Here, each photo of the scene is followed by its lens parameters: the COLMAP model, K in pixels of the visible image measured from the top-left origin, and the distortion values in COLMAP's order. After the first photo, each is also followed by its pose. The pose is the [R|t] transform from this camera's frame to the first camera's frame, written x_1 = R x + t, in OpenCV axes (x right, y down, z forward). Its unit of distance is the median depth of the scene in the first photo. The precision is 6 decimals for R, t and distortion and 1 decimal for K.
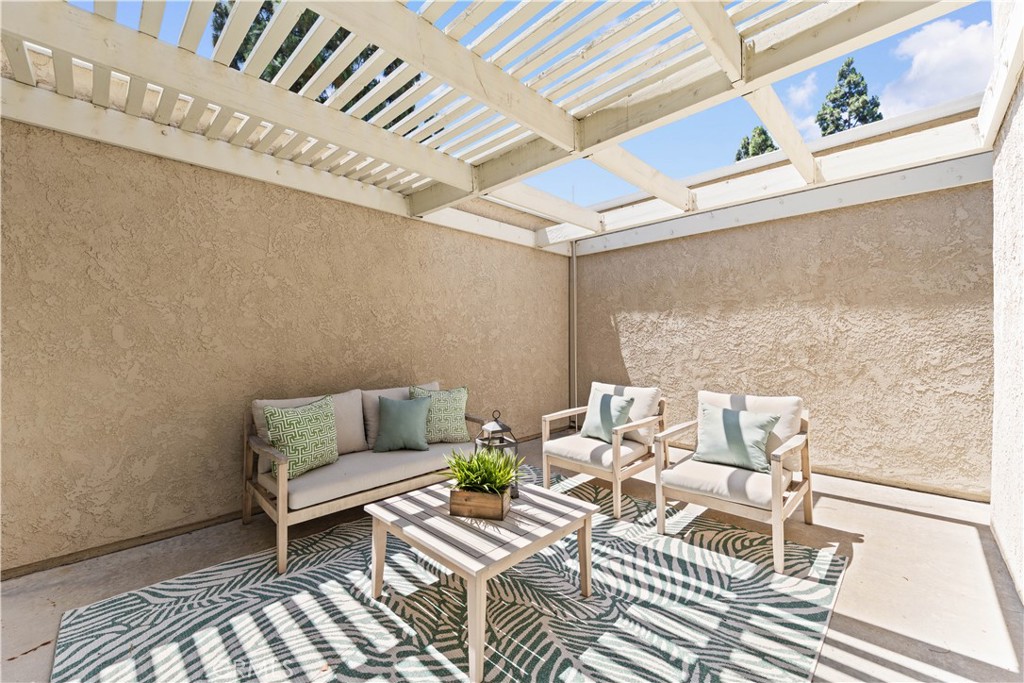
lens RADIAL K [[410.1, 0, 512.0], [0, 410.1, 341.5], [0, 0, 1]] dist [0.023727, -0.011224]
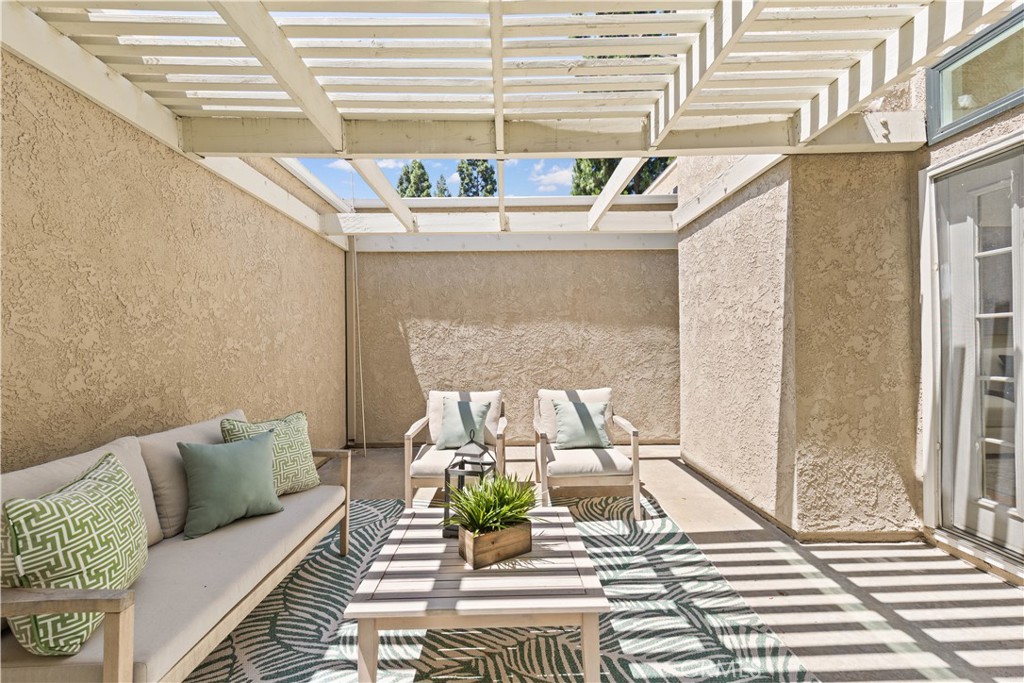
lens RADIAL K [[410.1, 0, 512.0], [0, 410.1, 341.5], [0, 0, 1]] dist [0.023727, -0.011224]
pose [[0.706625, 0.004760, 0.707572, -0.397658], [0.006552, 0.999890, -0.013270, -0.000893], [-0.707558, 0.014013, 0.706516, 0.234646]]
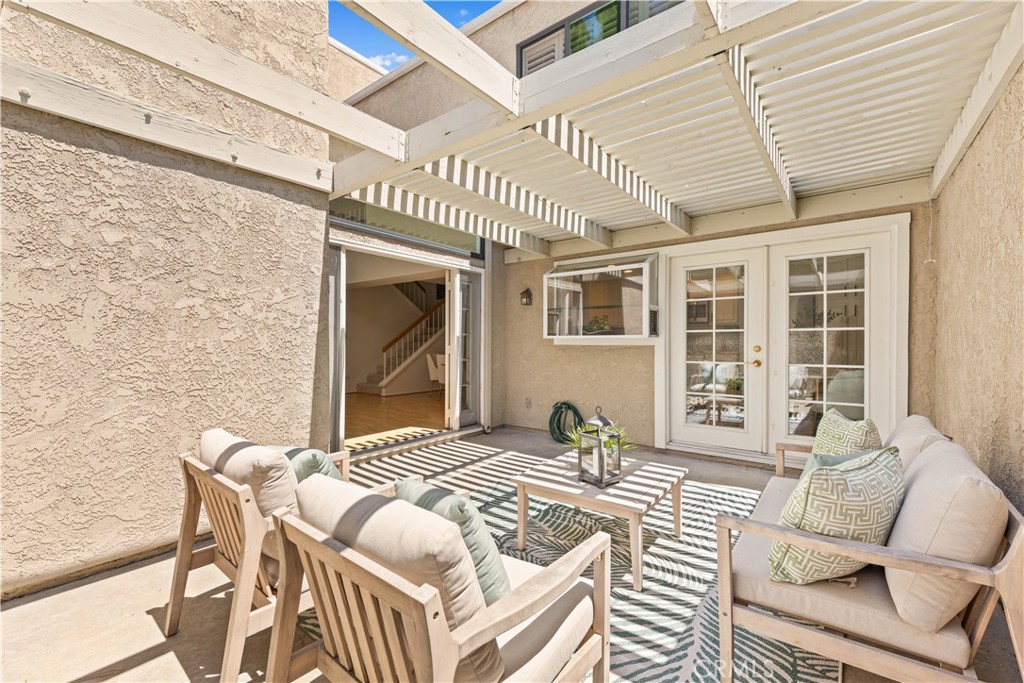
lens RADIAL K [[427.5, 0, 501.2], [0, 427.5, 345.4], [0, 0, 1]] dist [0.032481, -0.011849]
pose [[-0.996143, 0.006912, -0.087474, 0.227562], [0.006463, 0.999964, 0.005410, -0.005916], [0.087508, 0.004824, -0.996152, 1.477620]]
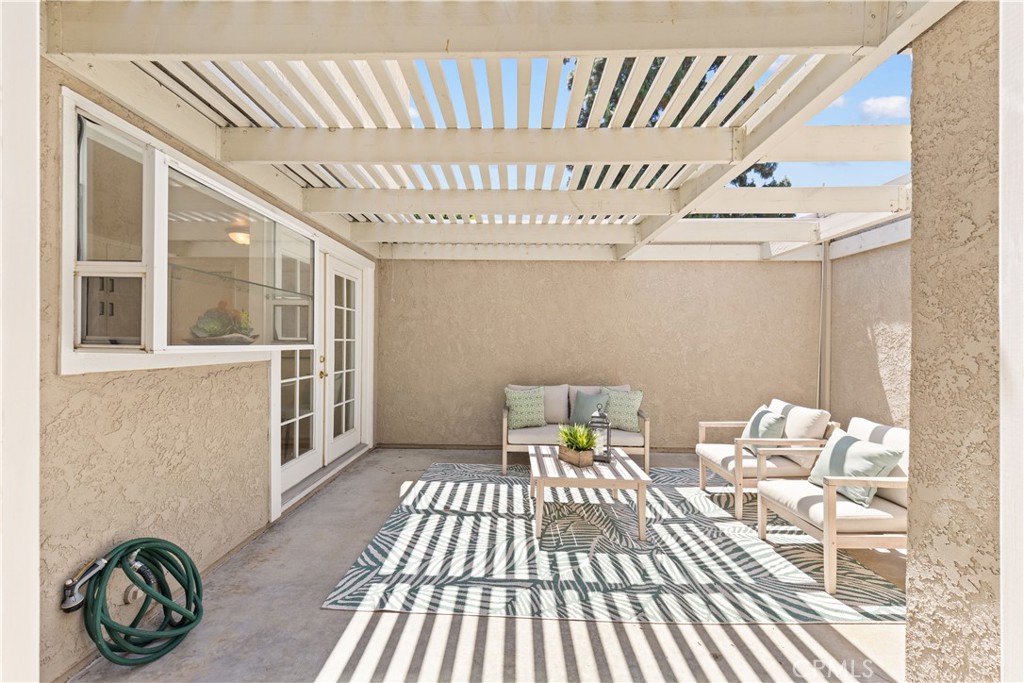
lens RADIAL K [[410.1, 0, 512.0], [0, 410.1, 341.5], [0, 0, 1]] dist [0.023727, -0.011224]
pose [[0.692171, 0.010508, -0.721657, 0.572796], [-0.012019, 0.999923, 0.003032, -0.044542], [0.721634, 0.006575, 0.692244, -0.201518]]
